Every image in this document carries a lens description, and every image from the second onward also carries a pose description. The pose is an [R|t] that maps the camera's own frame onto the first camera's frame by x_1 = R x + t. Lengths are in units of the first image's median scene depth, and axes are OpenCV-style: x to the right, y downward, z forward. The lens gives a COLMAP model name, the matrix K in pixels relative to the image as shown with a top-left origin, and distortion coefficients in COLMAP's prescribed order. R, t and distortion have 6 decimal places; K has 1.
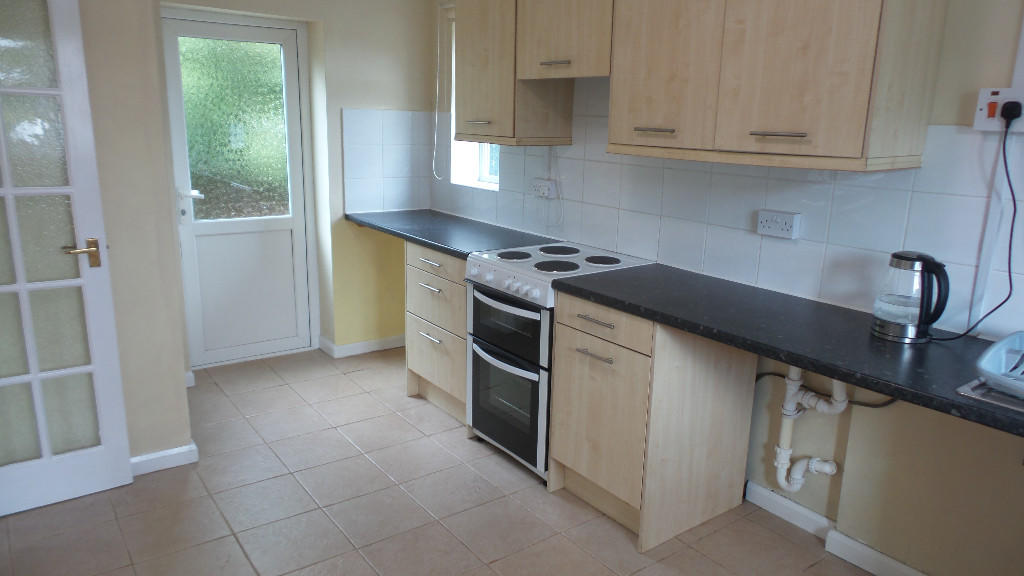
lens RADIAL K [[703.8, 0, 516.1], [0, 703.8, 290.3], [0, 0, 1]] dist [-0.006025, -0.003620]
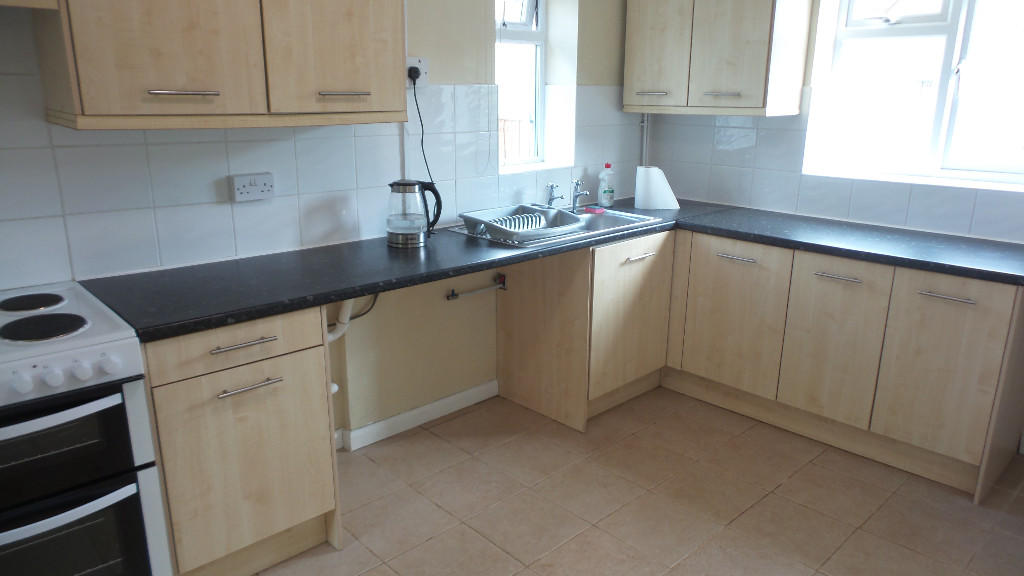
lens RADIAL K [[703.8, 0, 516.0], [0, 703.8, 291.4], [0, 0, 1]] dist [-0.006025, -0.003620]
pose [[-0.115000, -0.293818, 0.948918, -0.636943], [0.222213, 0.923439, 0.312859, -0.185732], [-0.968192, 0.246841, -0.040905, 0.726955]]
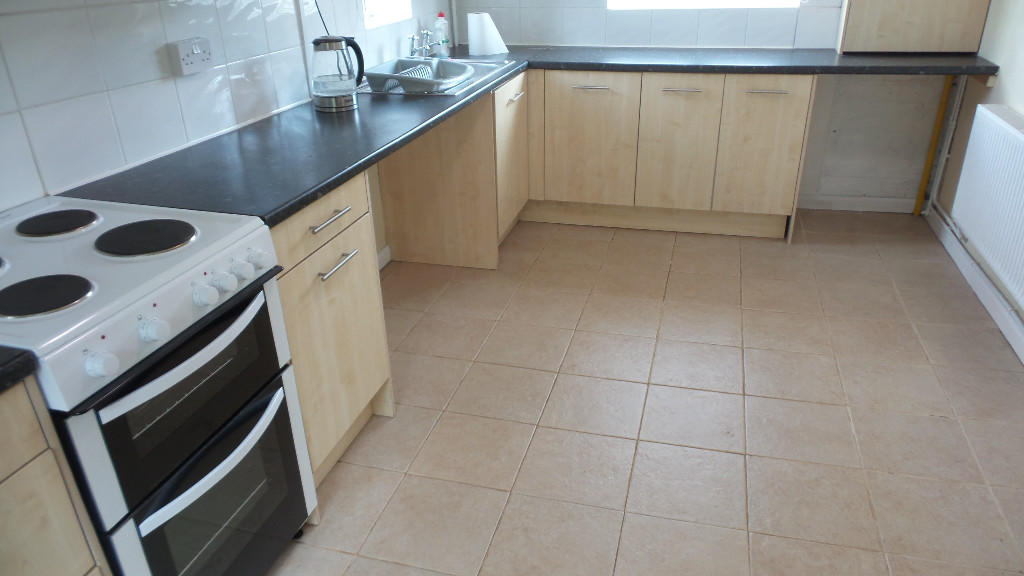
lens RADIAL K [[703.8, 0, 522.4], [0, 703.8, 287.9], [0, 0, 1]] dist [-0.006025, -0.003620]
pose [[-0.613144, -0.353625, 0.706401, -0.533526], [0.191407, 0.801064, 0.567151, -0.269050], [-0.766432, 0.482956, -0.423481, 1.187117]]
